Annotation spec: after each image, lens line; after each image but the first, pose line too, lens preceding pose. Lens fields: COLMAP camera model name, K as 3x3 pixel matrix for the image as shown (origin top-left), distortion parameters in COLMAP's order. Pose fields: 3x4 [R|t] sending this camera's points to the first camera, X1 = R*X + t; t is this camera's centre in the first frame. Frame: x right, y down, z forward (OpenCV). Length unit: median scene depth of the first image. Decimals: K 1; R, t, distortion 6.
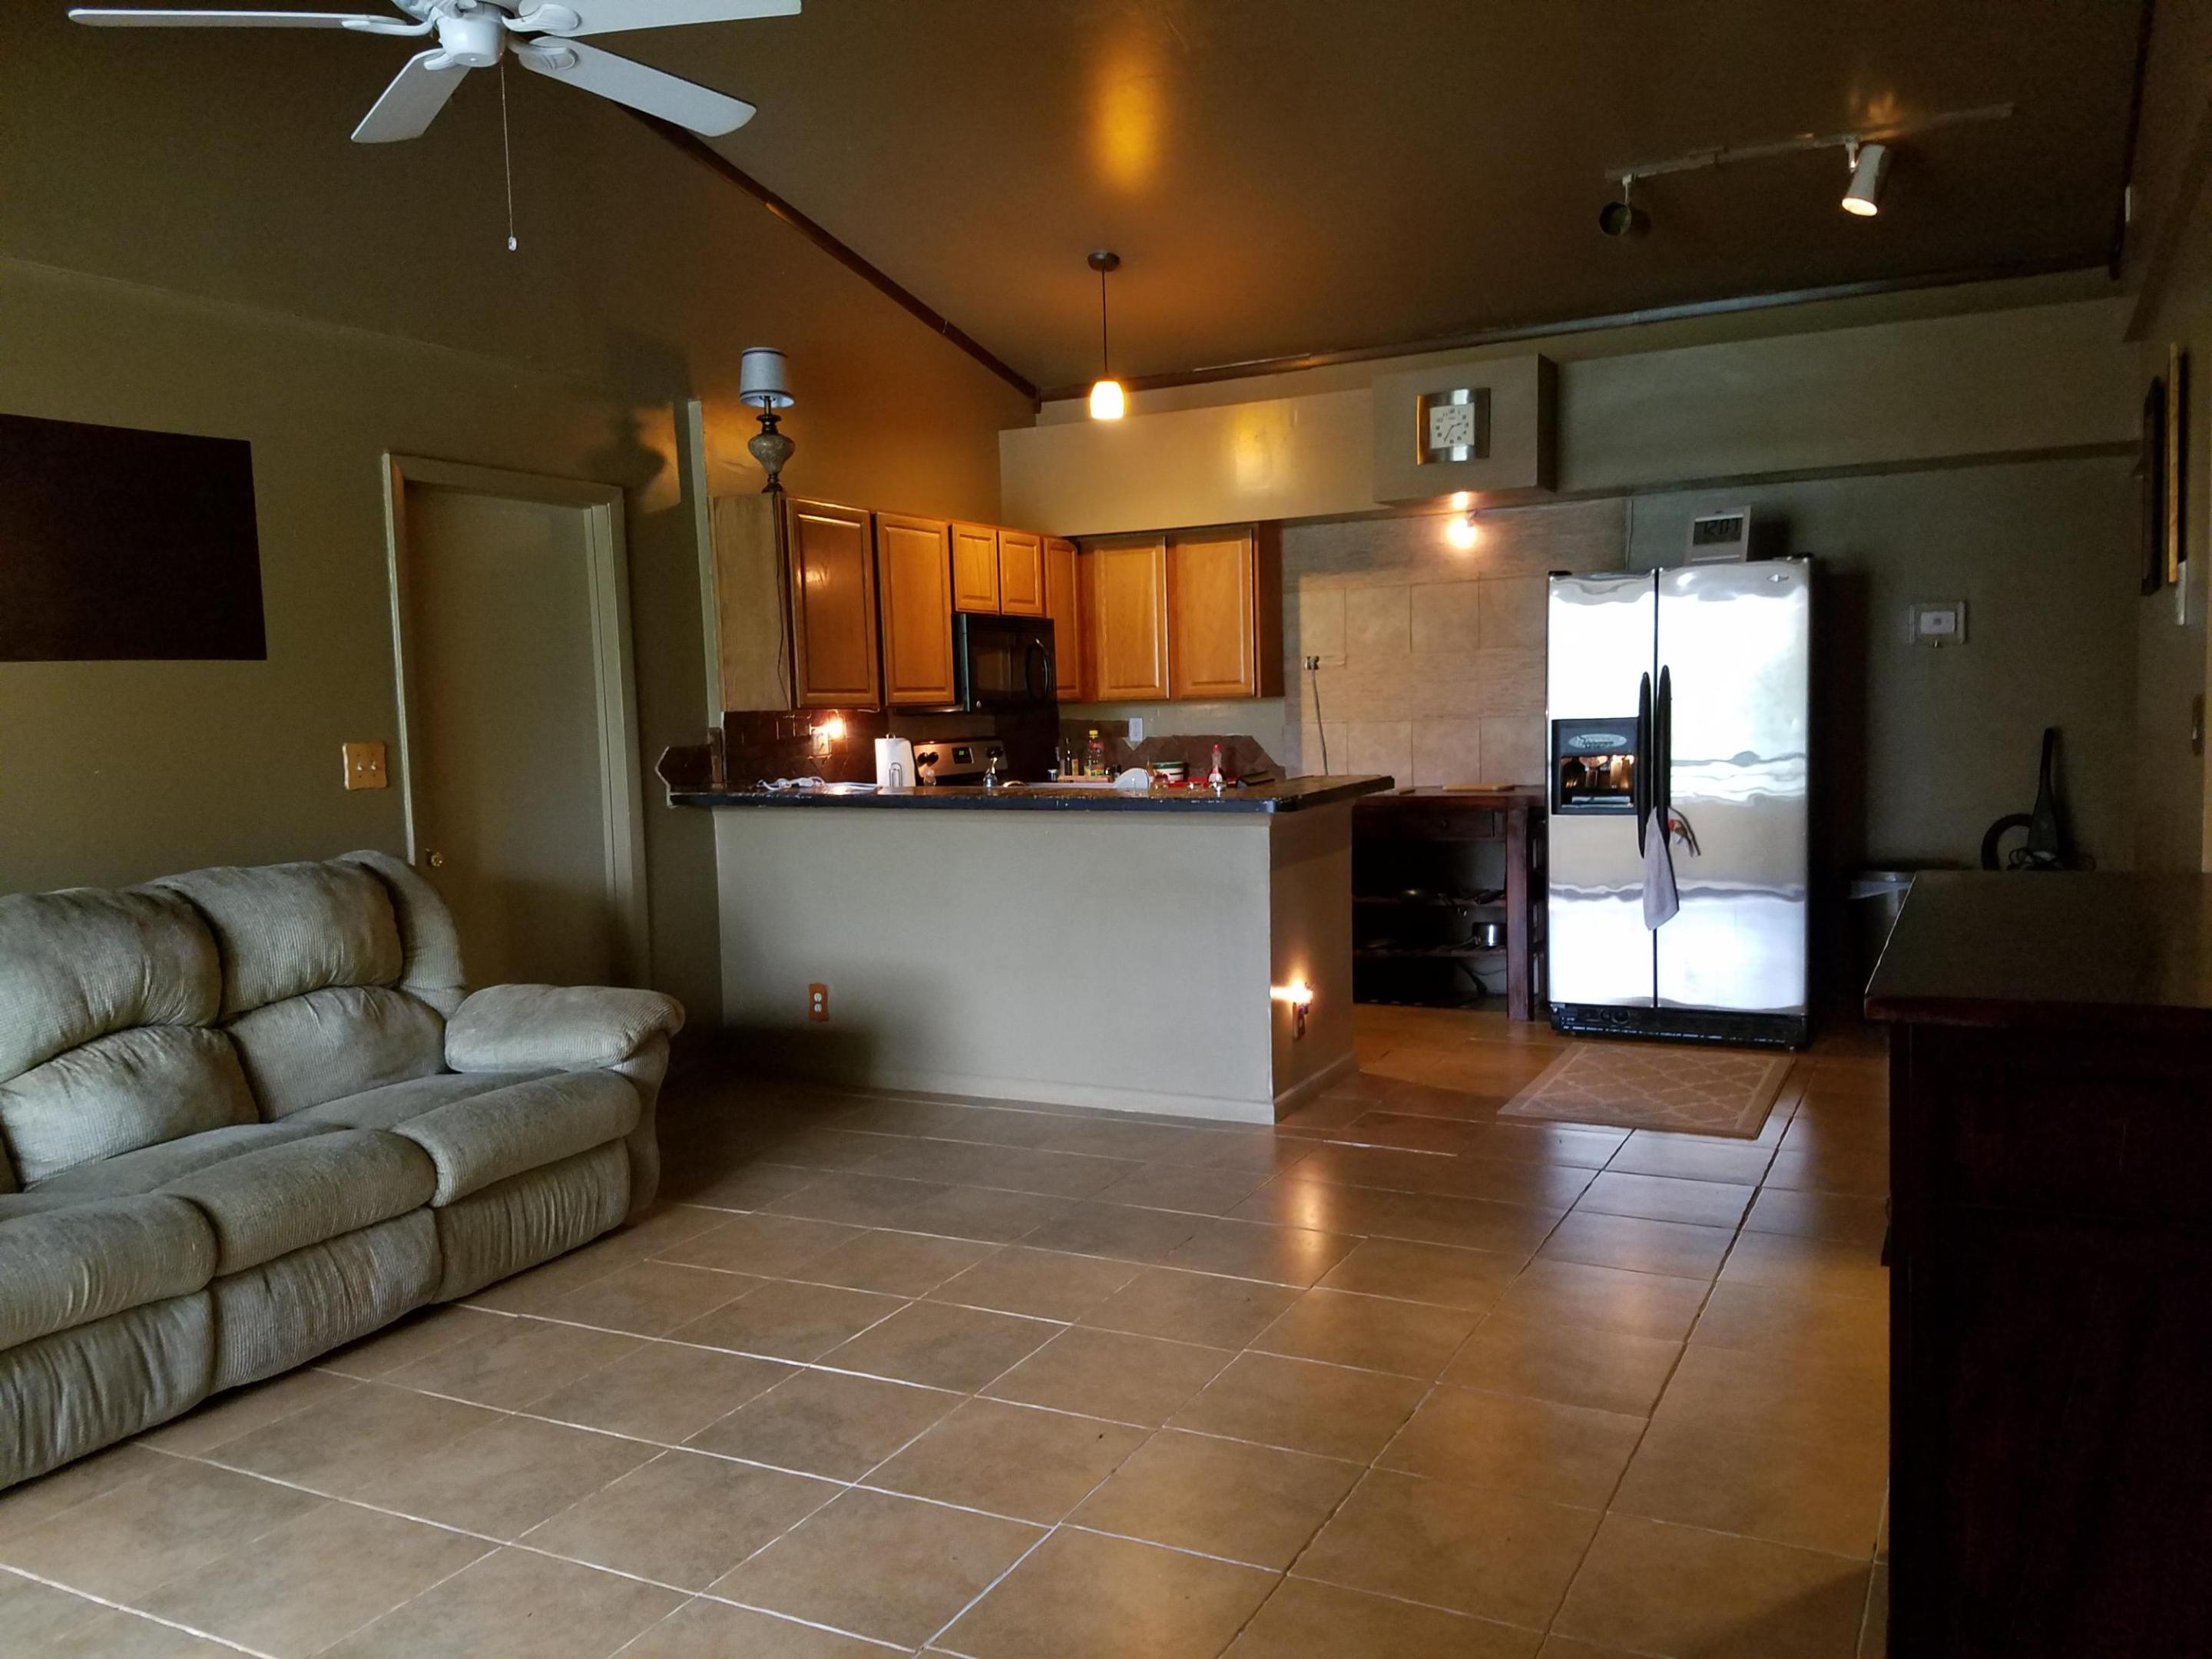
lens RADIAL K [[1676.4, 0, 1107.5], [0, 1676.4, 832.0], [0, 0, 1]] dist [0.023222, -0.049482]
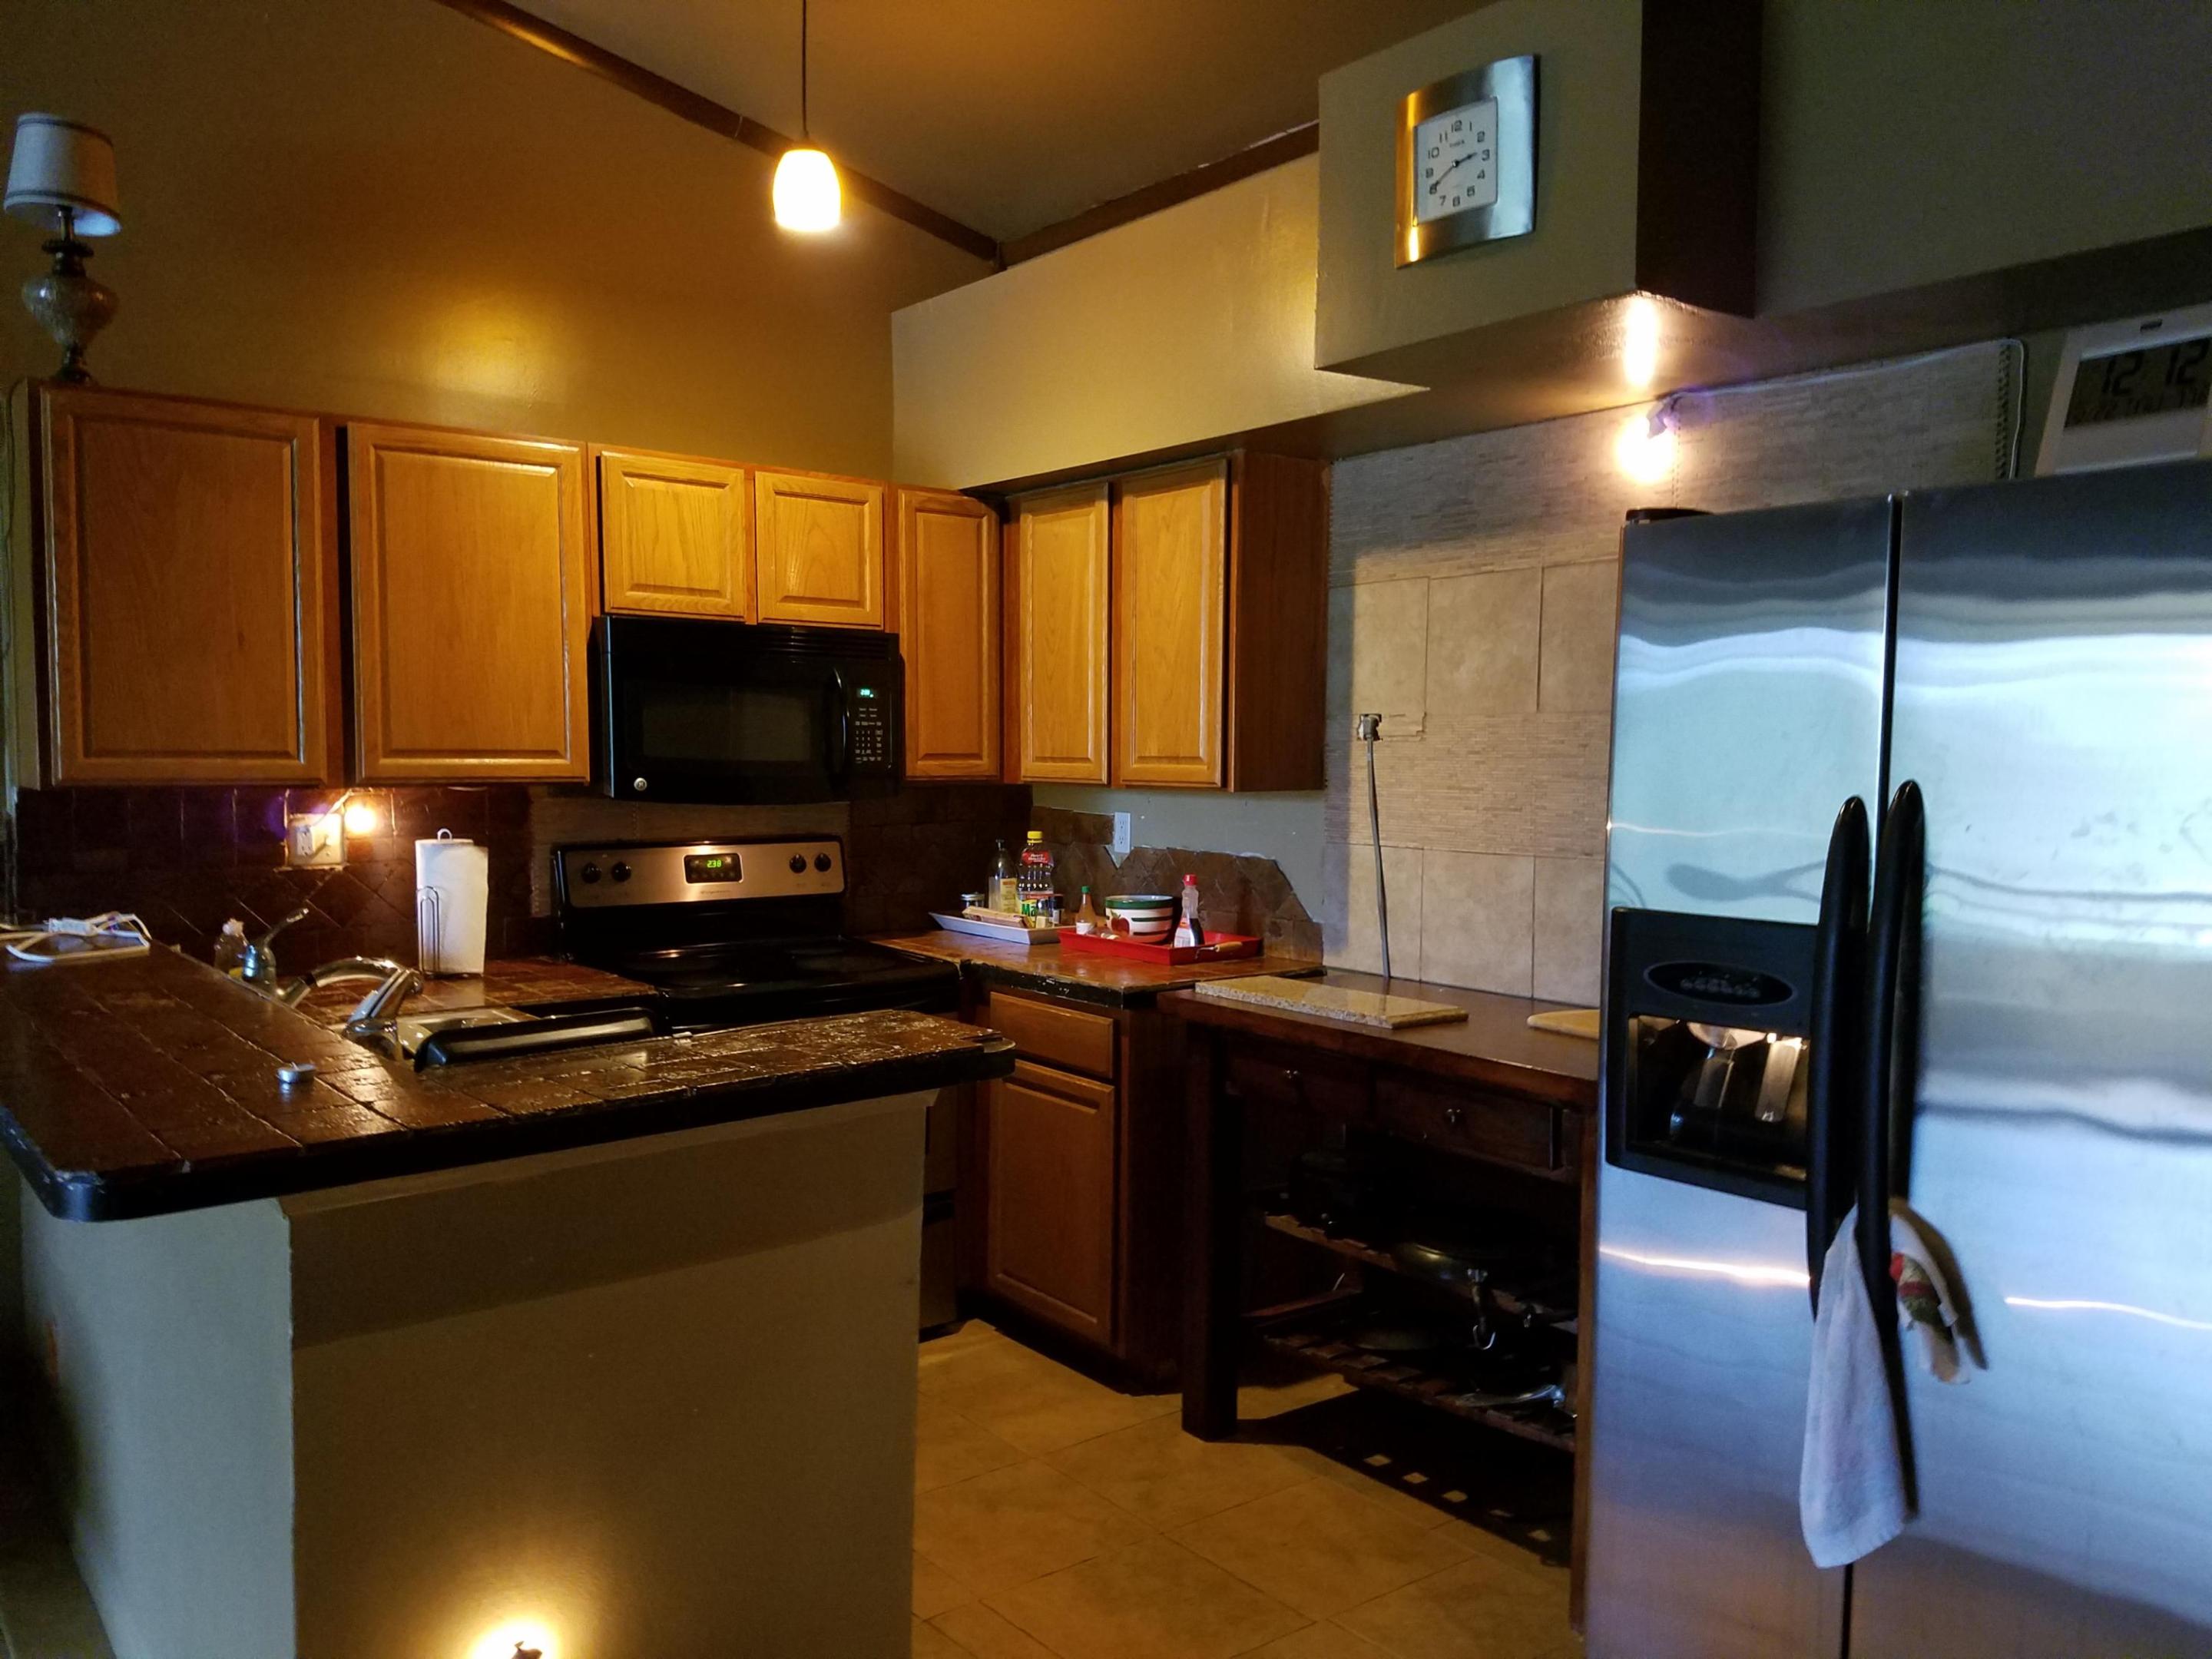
lens RADIAL K [[1676.4, 0, 1104.4], [0, 1676.4, 836.0], [0, 0, 1]] dist [0.023222, -0.049482]
pose [[0.905638, 0.060194, -0.419758, 0.266278], [-0.066026, 0.997818, 0.000635, -0.063844], [0.418881, 0.027140, 0.907636, 0.517347]]
